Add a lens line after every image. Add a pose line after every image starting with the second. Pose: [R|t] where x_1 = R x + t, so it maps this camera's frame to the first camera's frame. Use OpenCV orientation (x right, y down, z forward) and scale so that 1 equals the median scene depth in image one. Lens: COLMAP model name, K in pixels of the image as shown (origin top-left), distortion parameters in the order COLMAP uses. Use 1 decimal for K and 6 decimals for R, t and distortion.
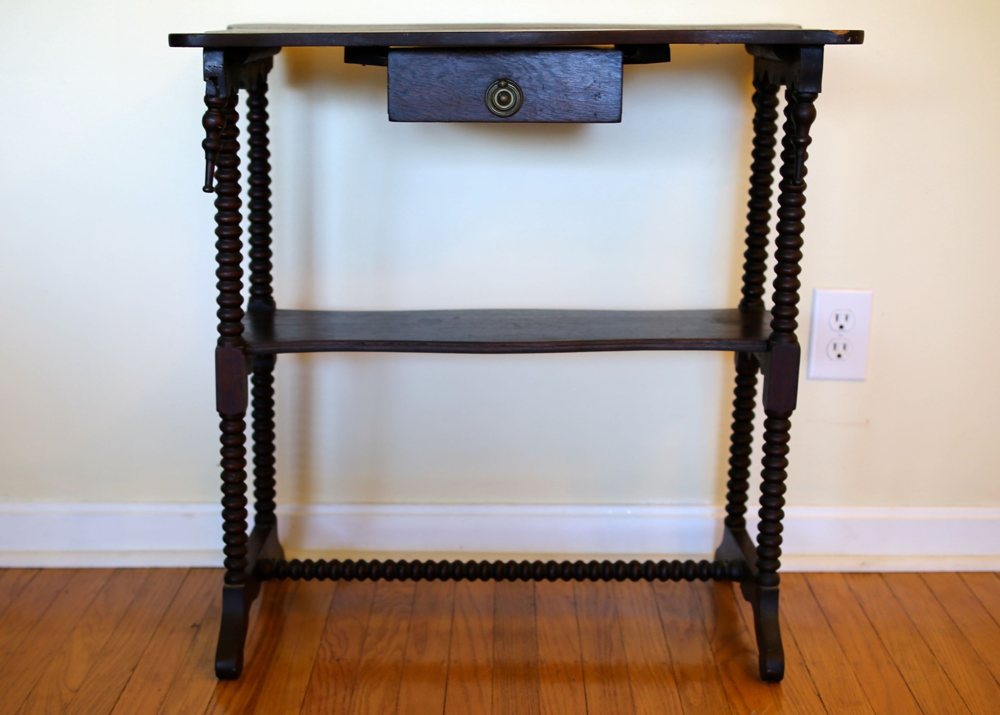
lens RADIAL K [[1274.0, 0, 500.0], [0, 1274.0, 357.5], [0, 0, 1]] dist [-0.159764, -0.016337]
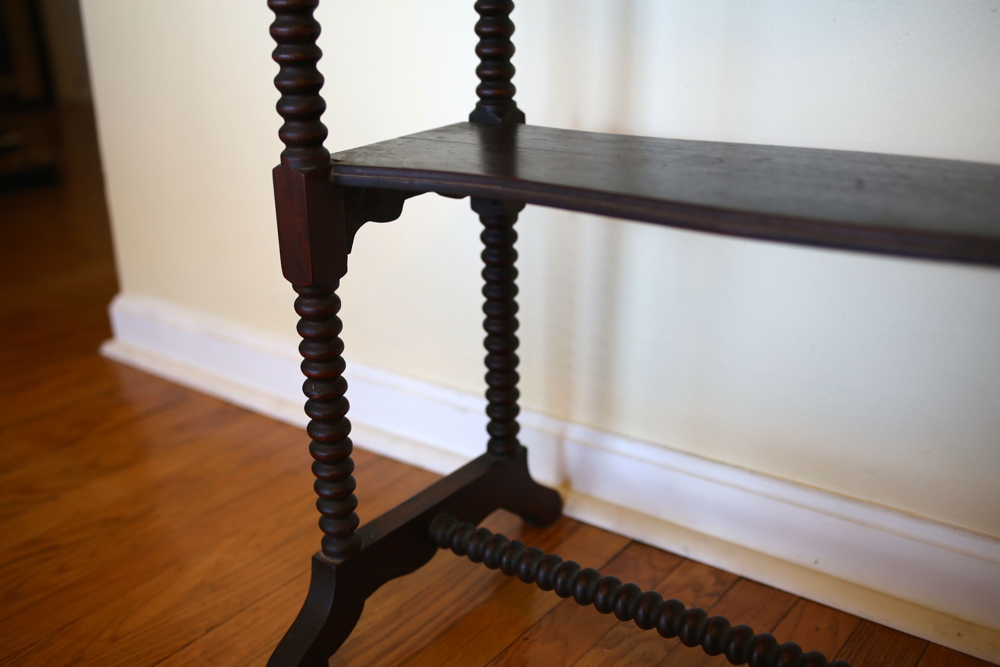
lens RADIAL K [[1080.6, 0, 500.0], [0, 1080.6, 333.5], [0, 0, 1]] dist [0.006306, 0.011986]
pose [[0.791616, 0.180491, -0.583752, 0.143265], [-0.112807, 0.982124, 0.150688, -0.016191], [0.600515, -0.053436, 0.797826, 0.589647]]
